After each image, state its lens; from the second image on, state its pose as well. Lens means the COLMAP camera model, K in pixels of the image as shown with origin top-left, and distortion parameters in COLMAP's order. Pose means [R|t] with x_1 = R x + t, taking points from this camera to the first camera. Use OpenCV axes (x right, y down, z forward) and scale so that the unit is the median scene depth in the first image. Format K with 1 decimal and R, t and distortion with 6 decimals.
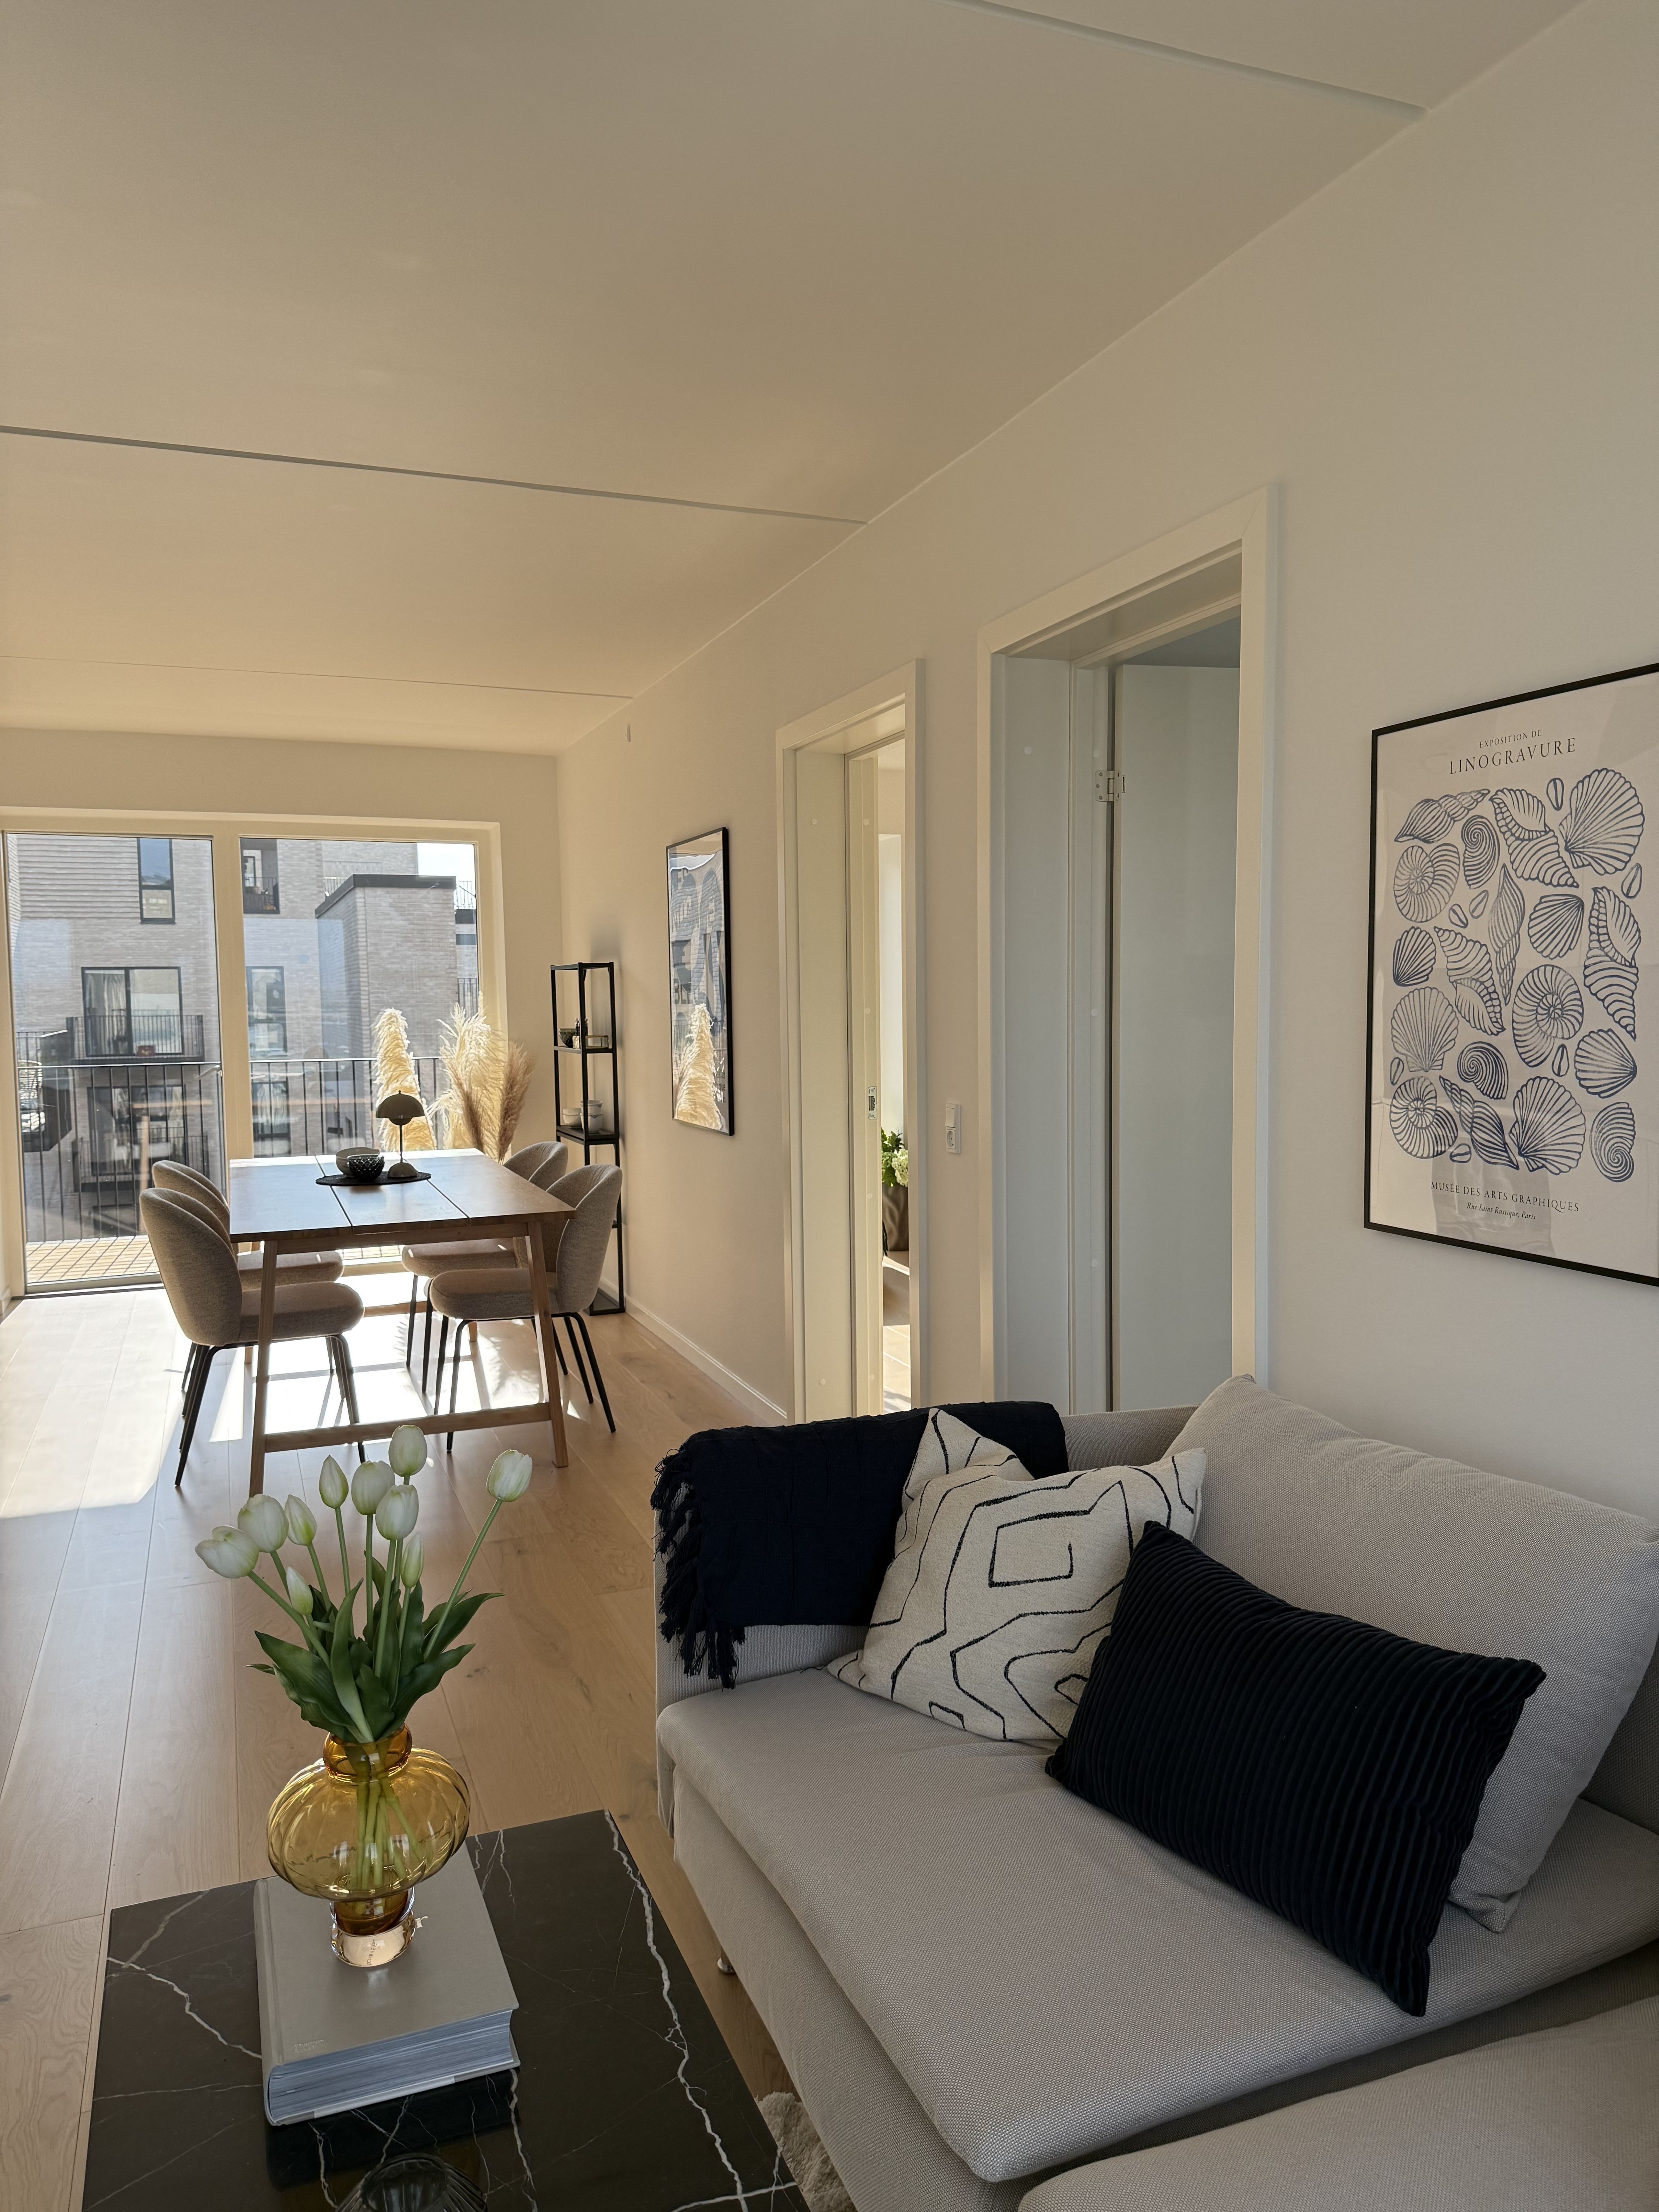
lens RADIAL K [[1555.2, 0, 849.1], [0, 1555.2, 1101.8], [0, 0, 1]] dist [0.075042, -0.097156]
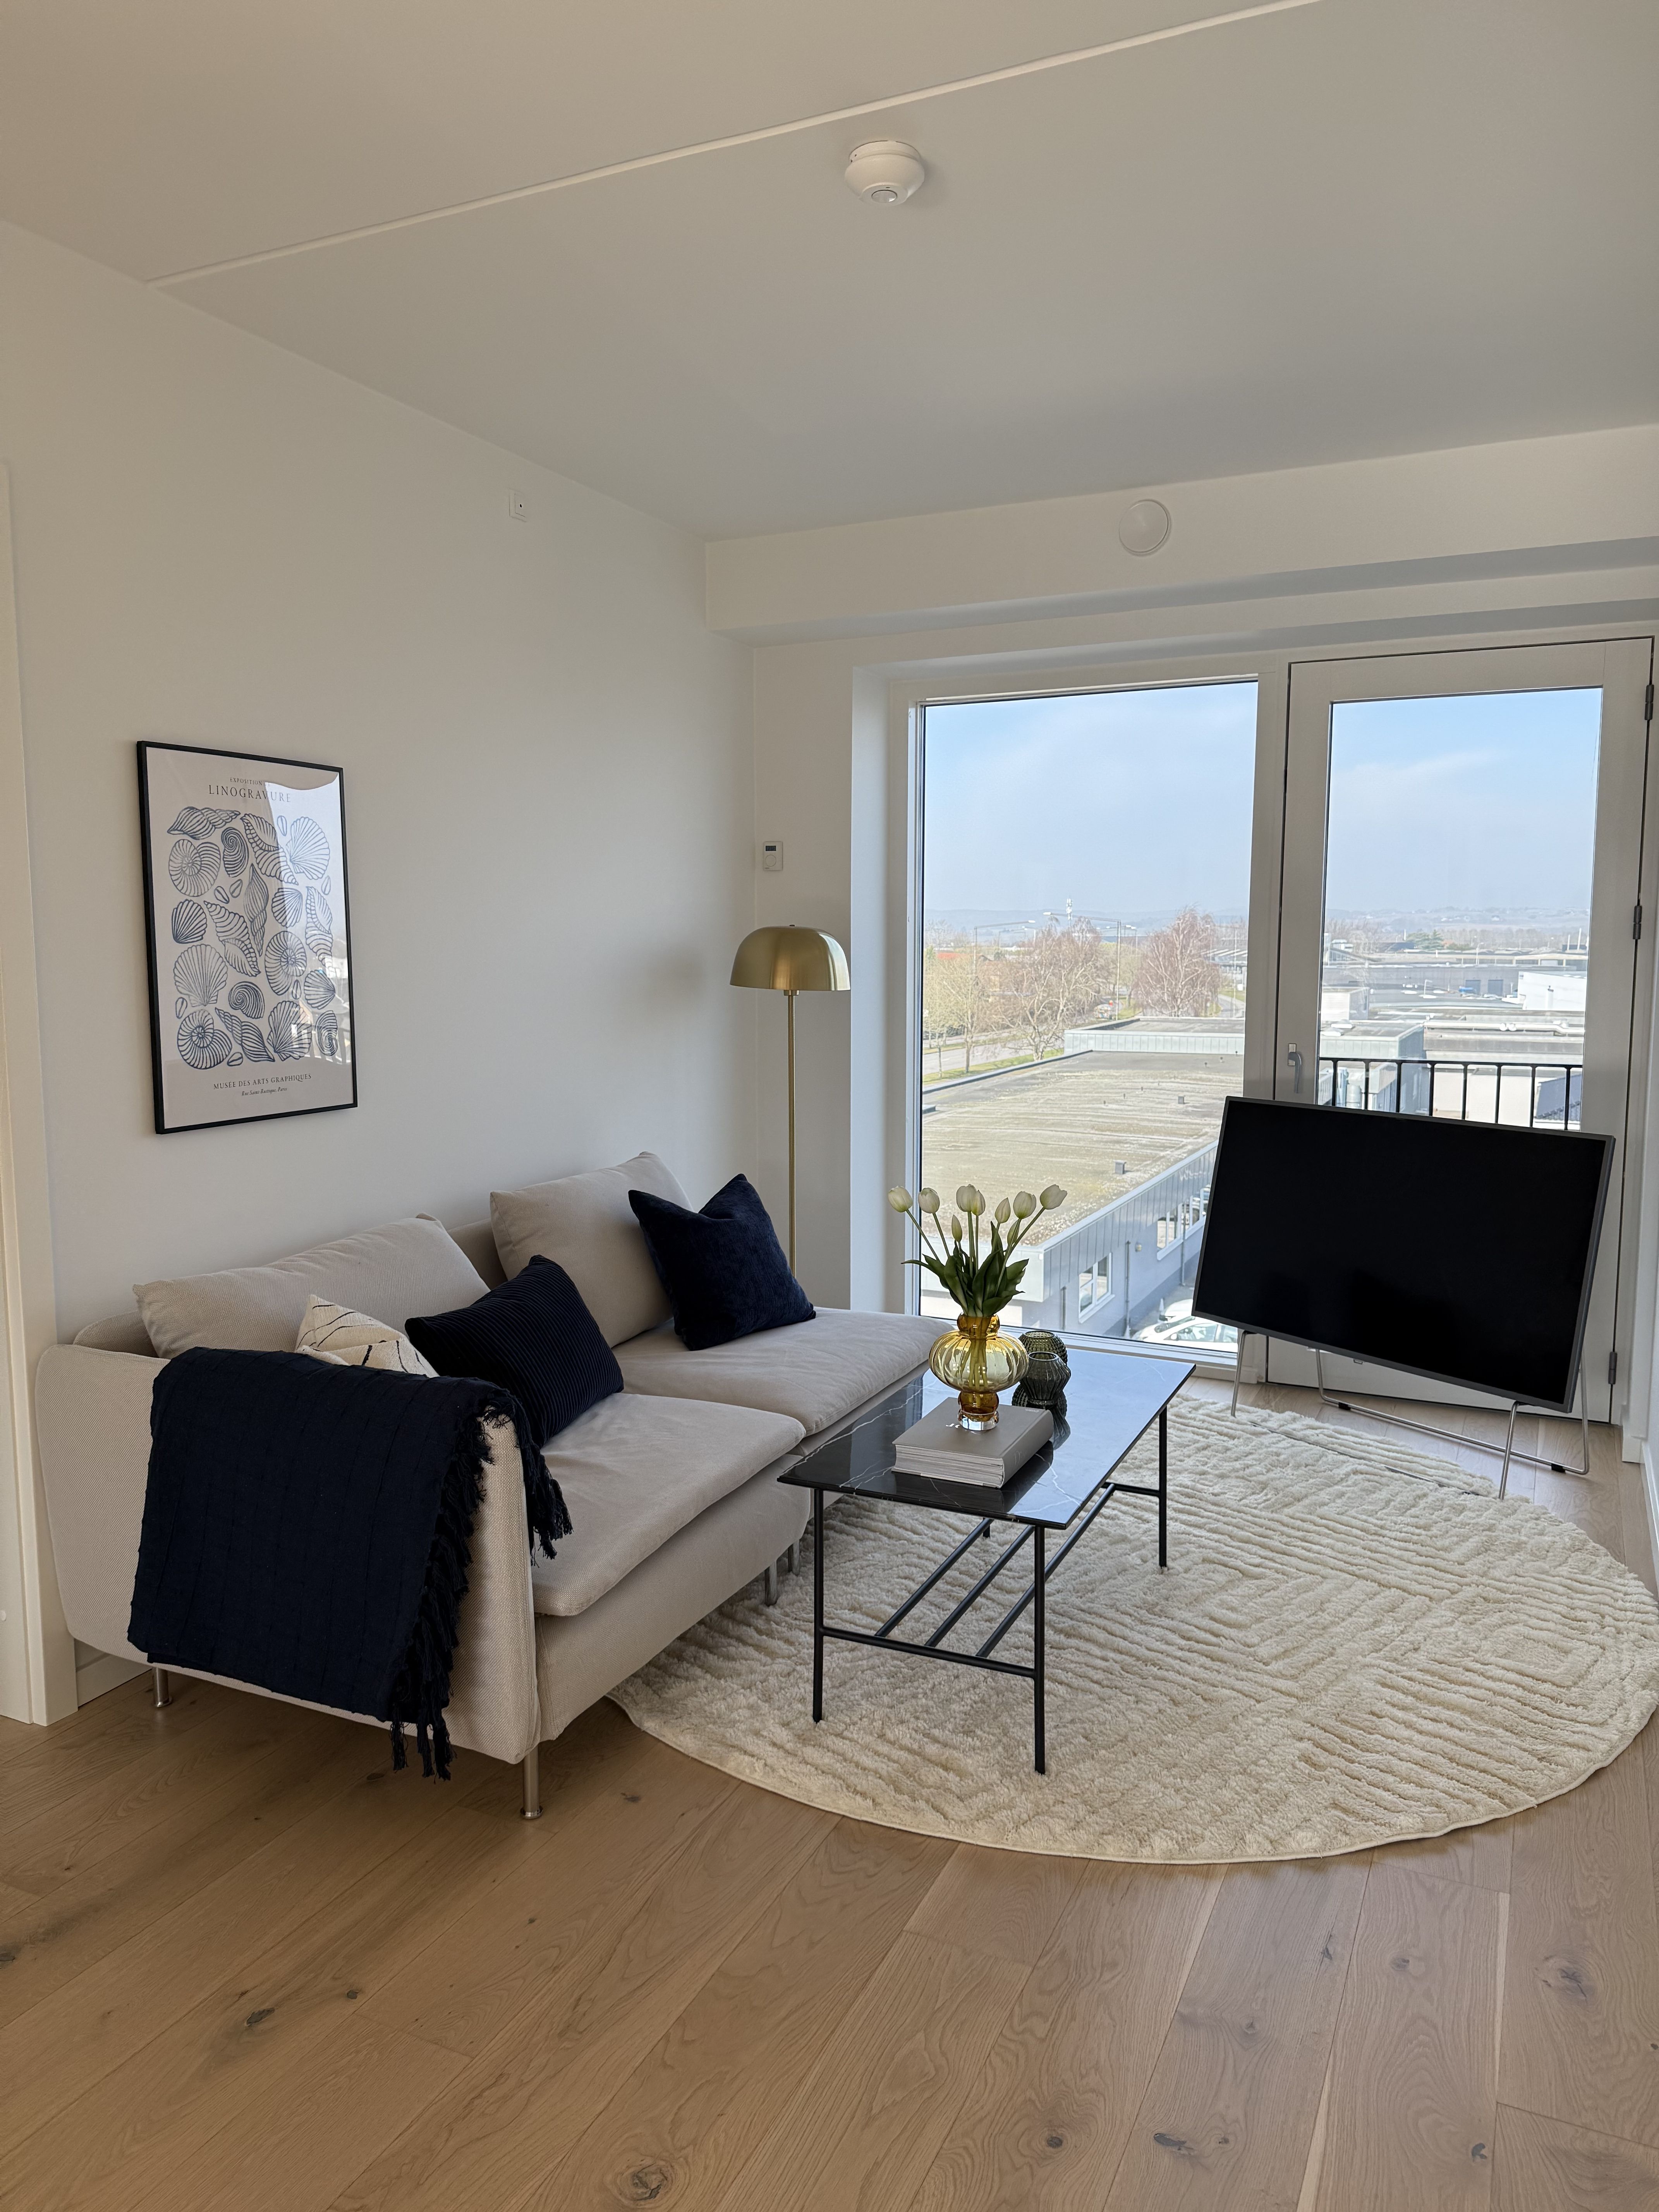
lens RADIAL K [[1555.2, 0, 828.9], [0, 1555.2, 1107.6], [0, 0, 1]] dist [0.075042, -0.097156]
pose [[-0.685369, -0.066005, 0.725198, -1.060259], [0.061326, 0.987114, 0.147801, -0.105809], [-0.725609, 0.145772, -0.672490, 1.609987]]
